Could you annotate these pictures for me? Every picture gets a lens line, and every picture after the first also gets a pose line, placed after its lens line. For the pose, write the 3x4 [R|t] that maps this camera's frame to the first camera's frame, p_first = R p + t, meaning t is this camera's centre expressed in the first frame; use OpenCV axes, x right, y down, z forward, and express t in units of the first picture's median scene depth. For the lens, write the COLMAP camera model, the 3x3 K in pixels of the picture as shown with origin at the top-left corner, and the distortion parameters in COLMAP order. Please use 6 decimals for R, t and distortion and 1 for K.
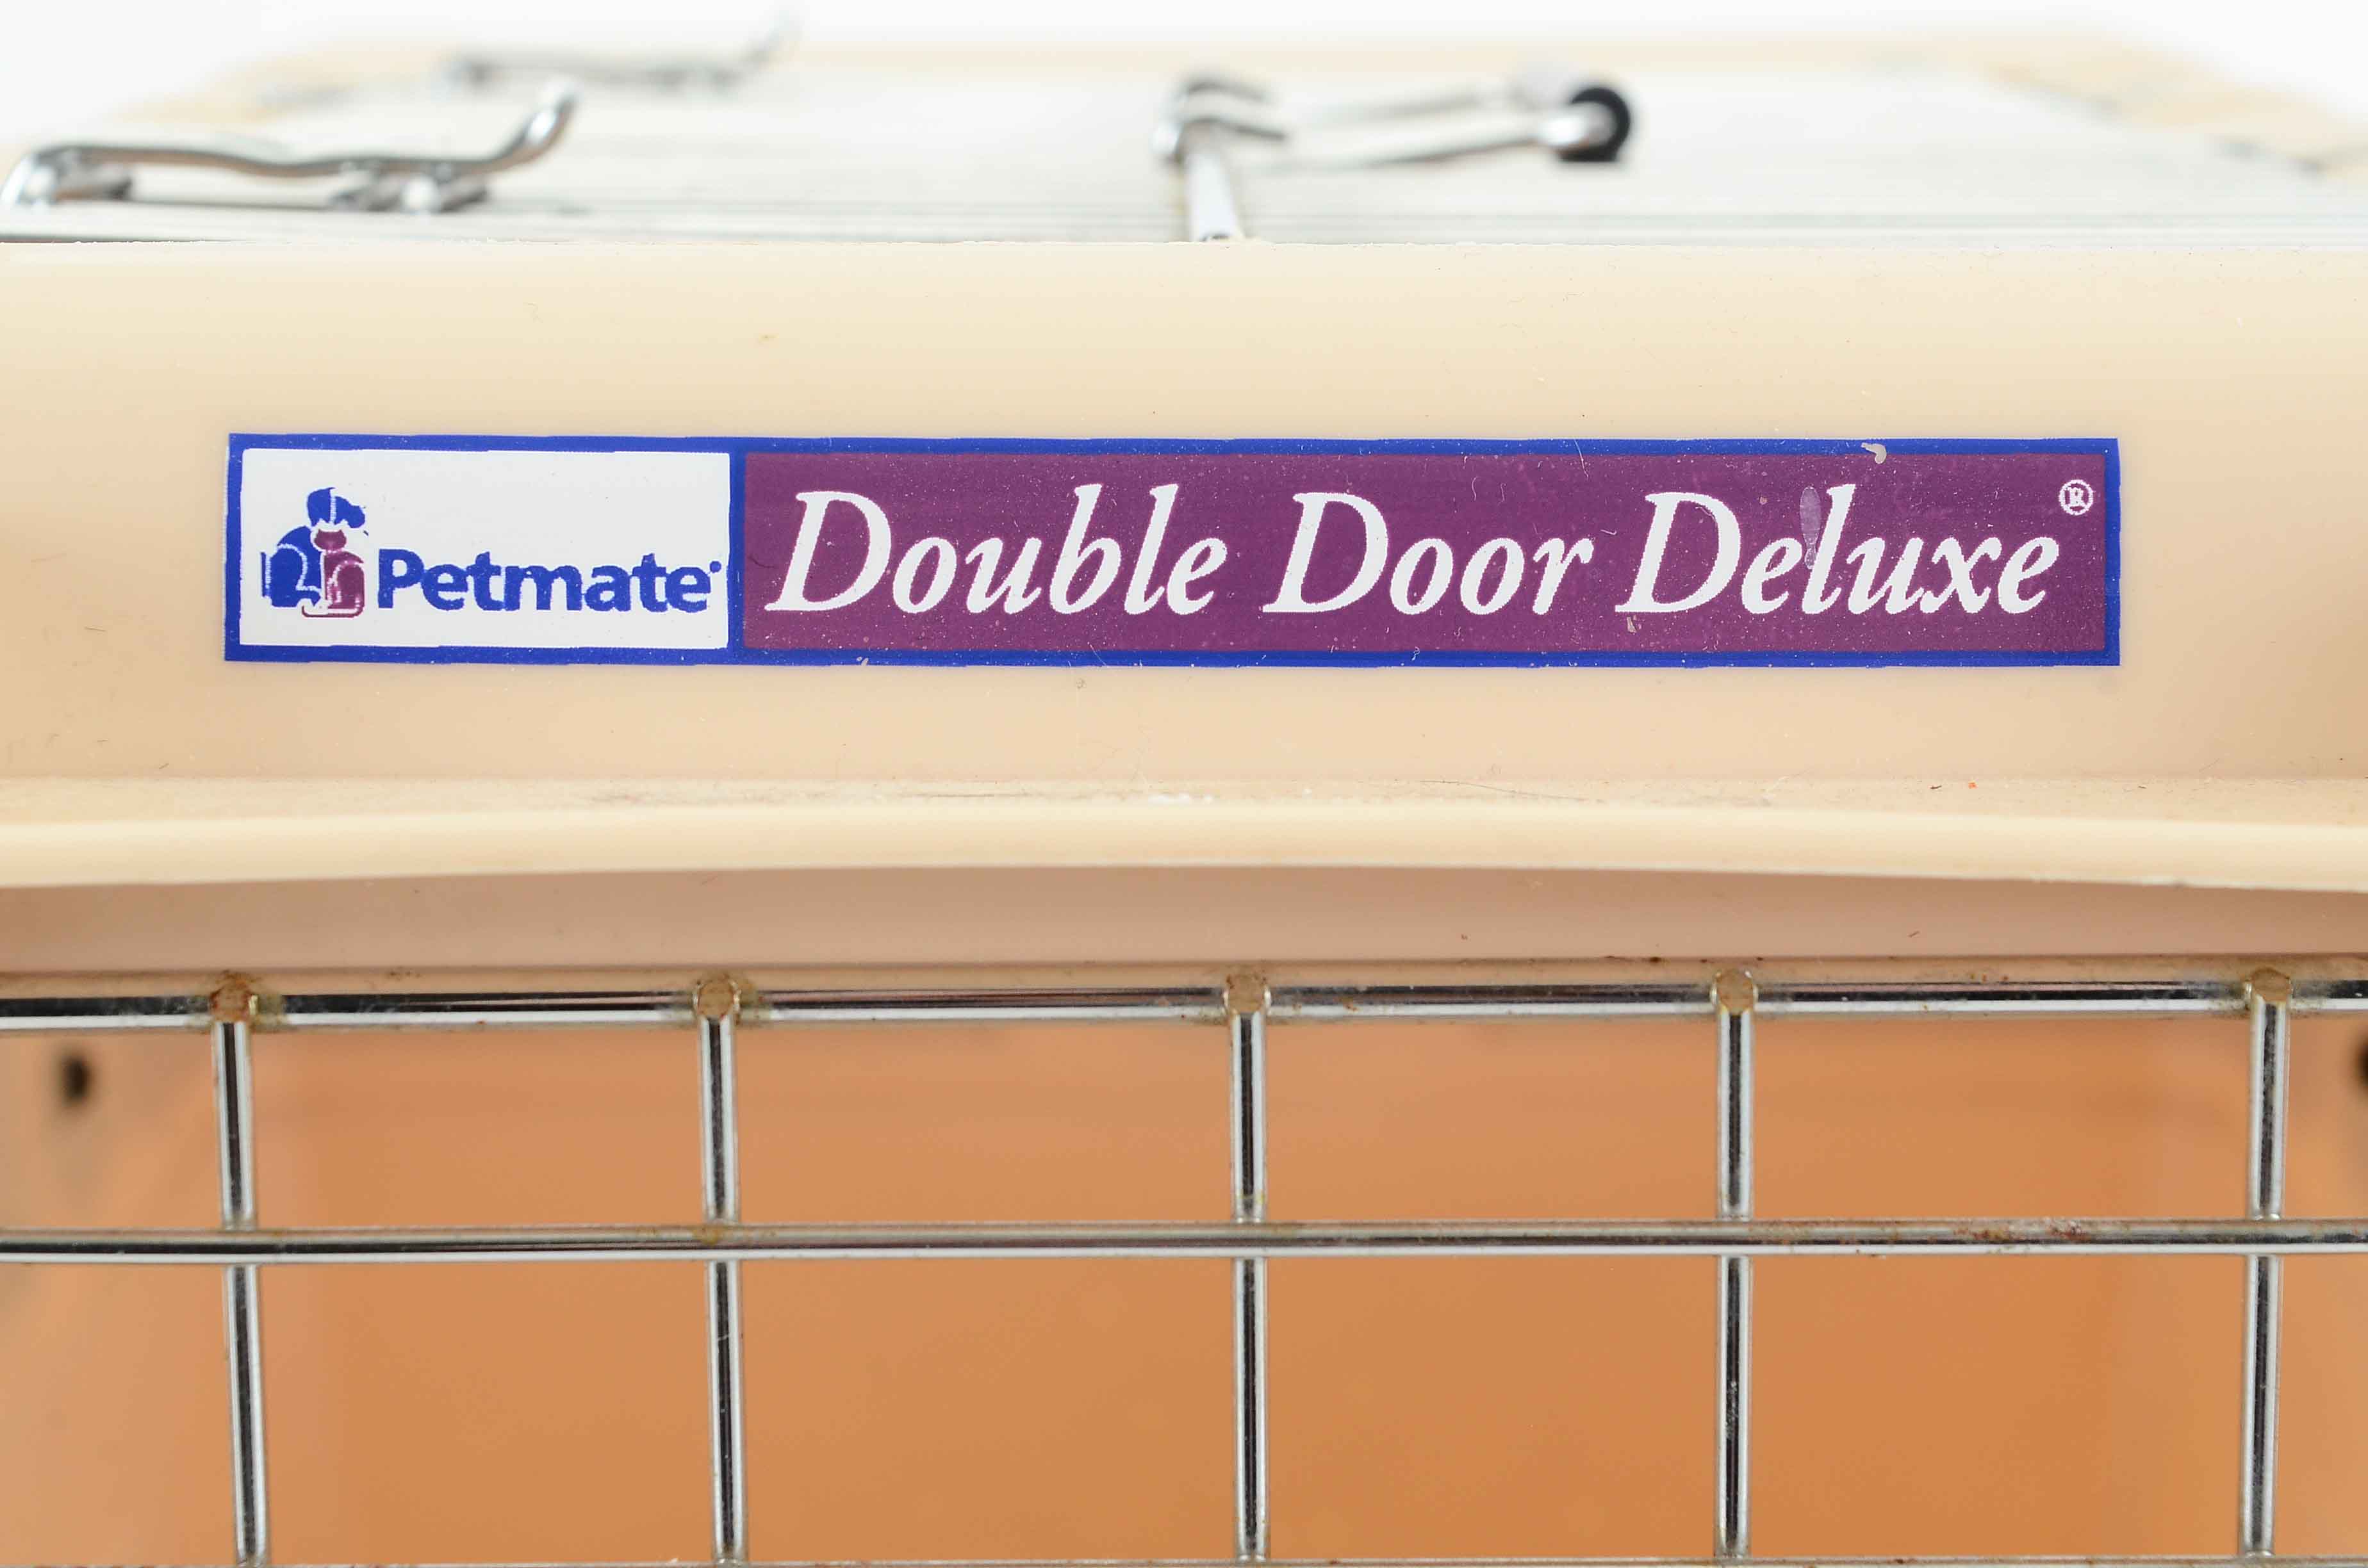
lens RADIAL K [[5590.6, 0, 1184.8], [0, 5590.6, 785.3], [0, 0, 1]] dist [0.123556, 0.000000]
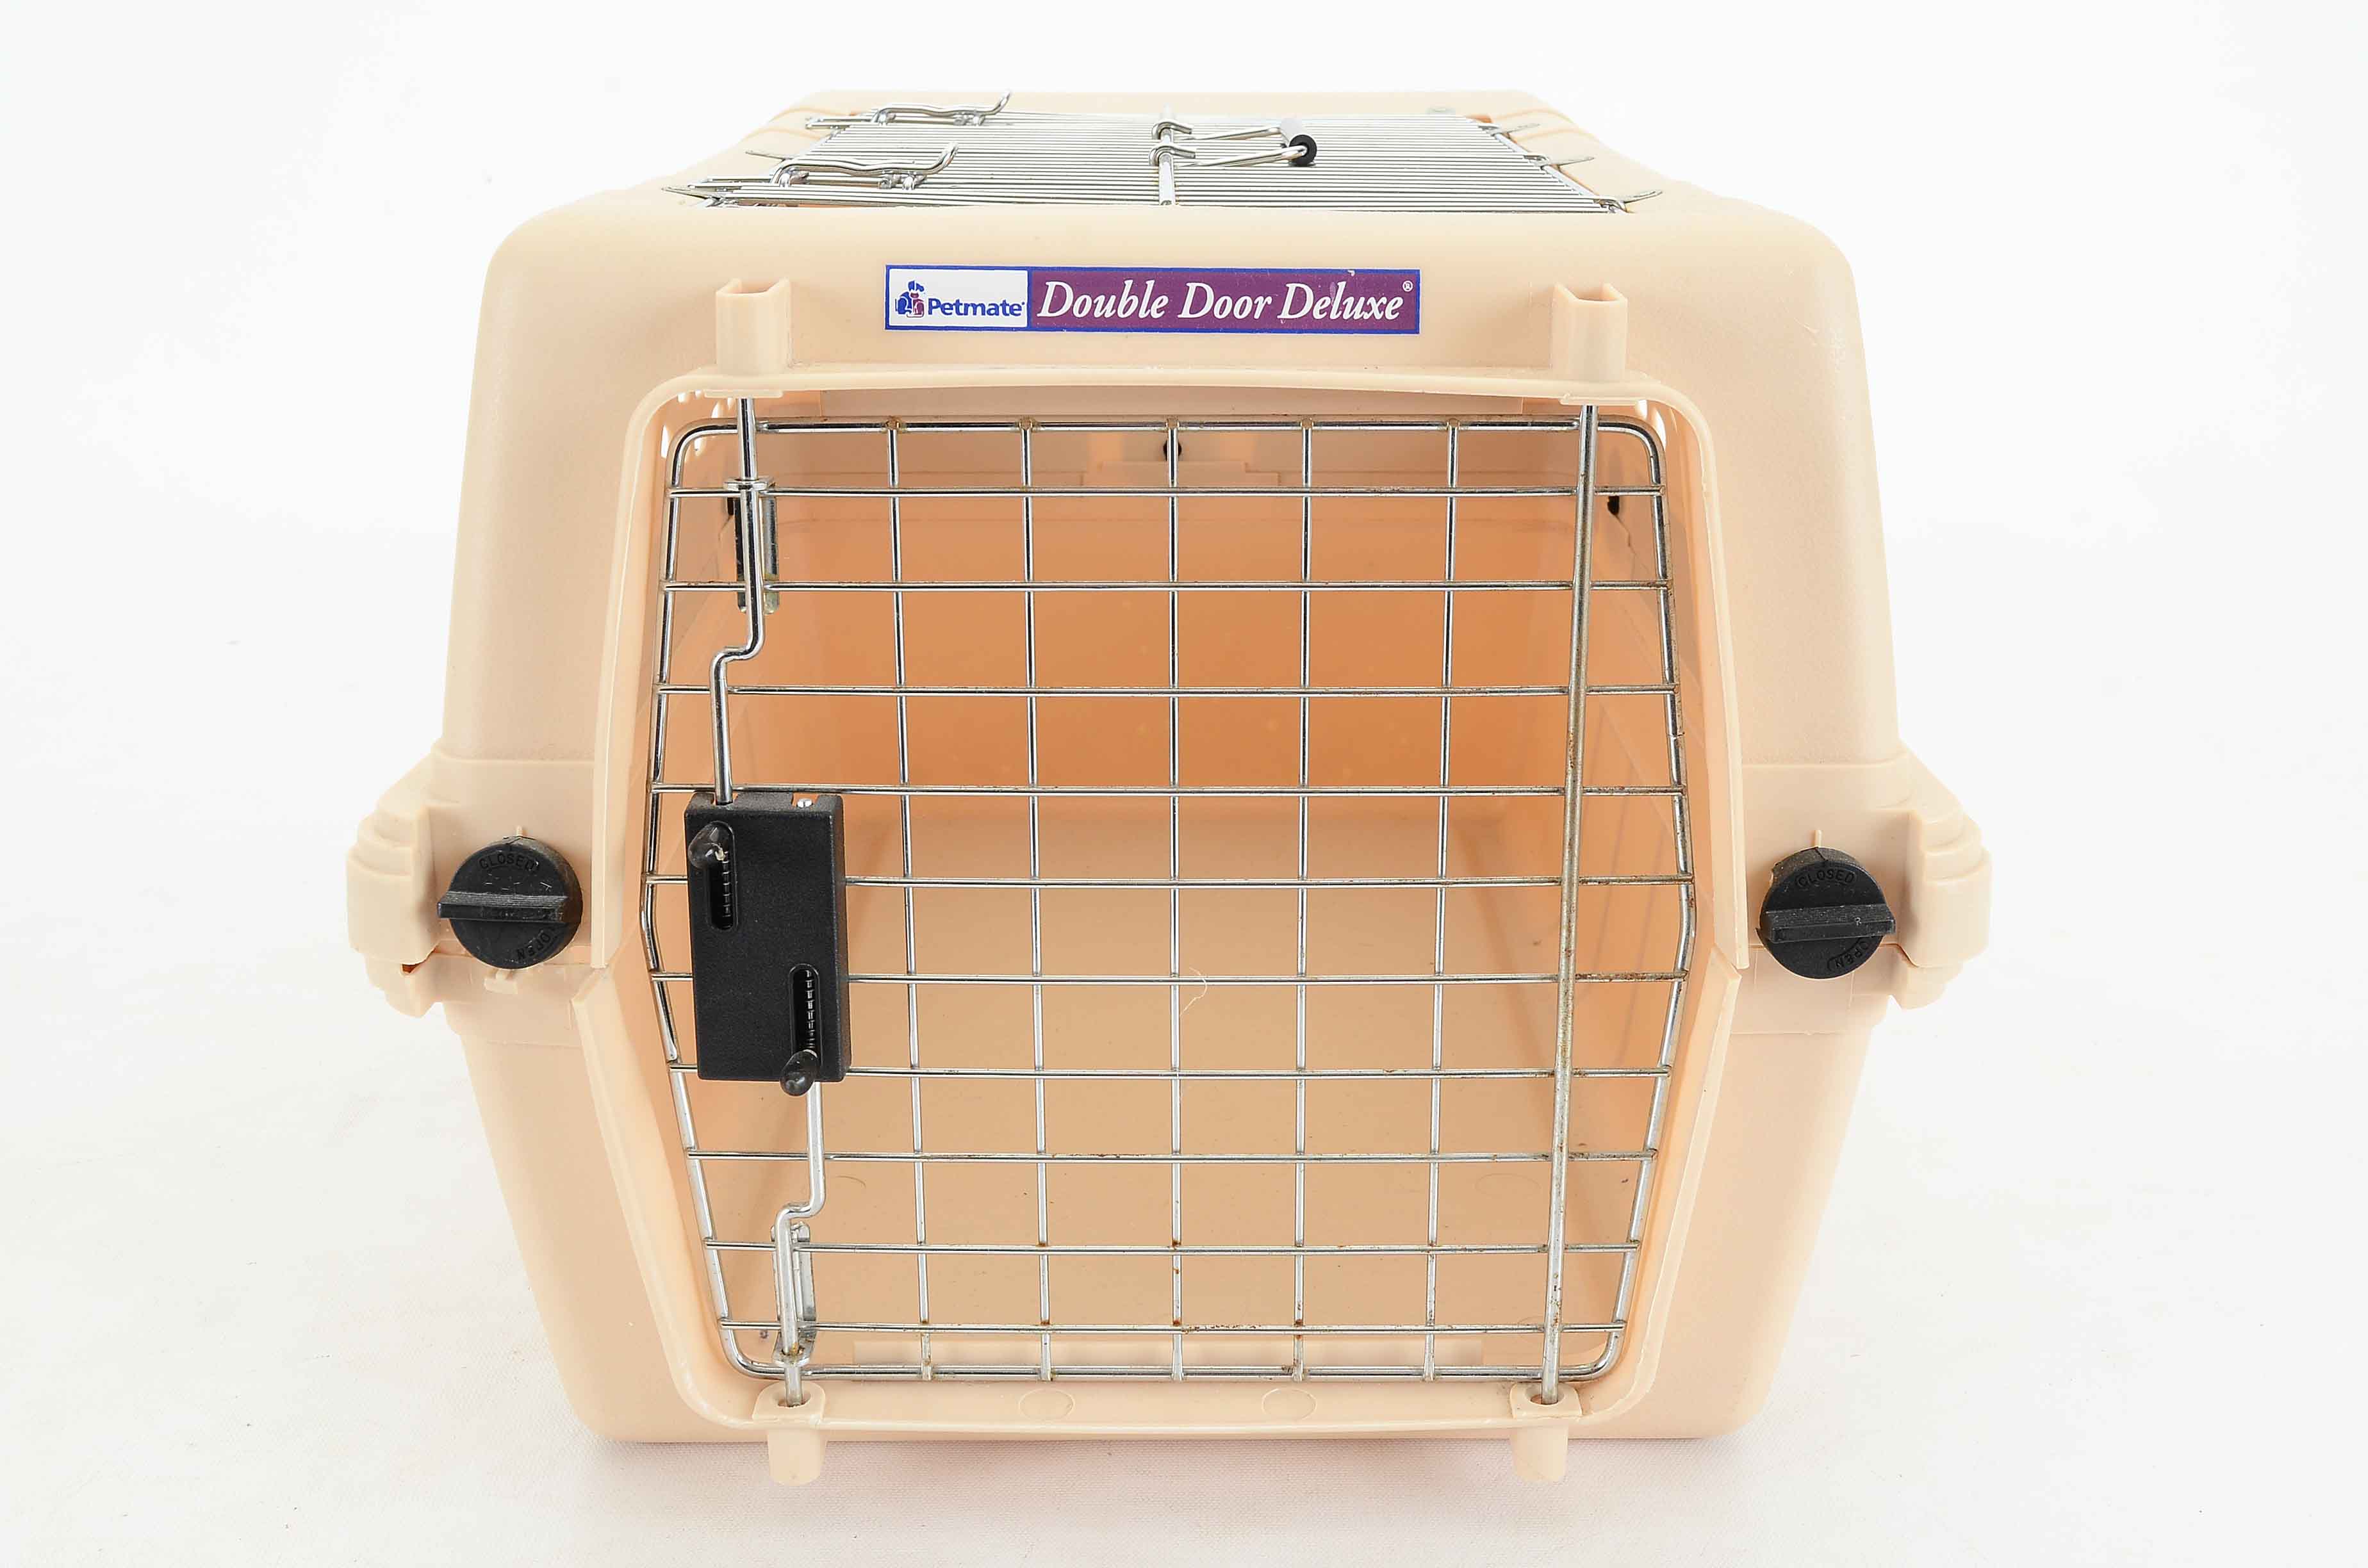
lens RADIAL K [[2941.1, 0, 1178.4], [0, 2941.1, 786.5], [0, 0, 1]] dist [-0.015743, 0.000000]
pose [[0.999969, 0.005057, 0.006082, 0.004355], [-0.005751, 0.992743, 0.120121, 0.040287], [-0.005430, -0.120152, 0.992741, -0.880527]]
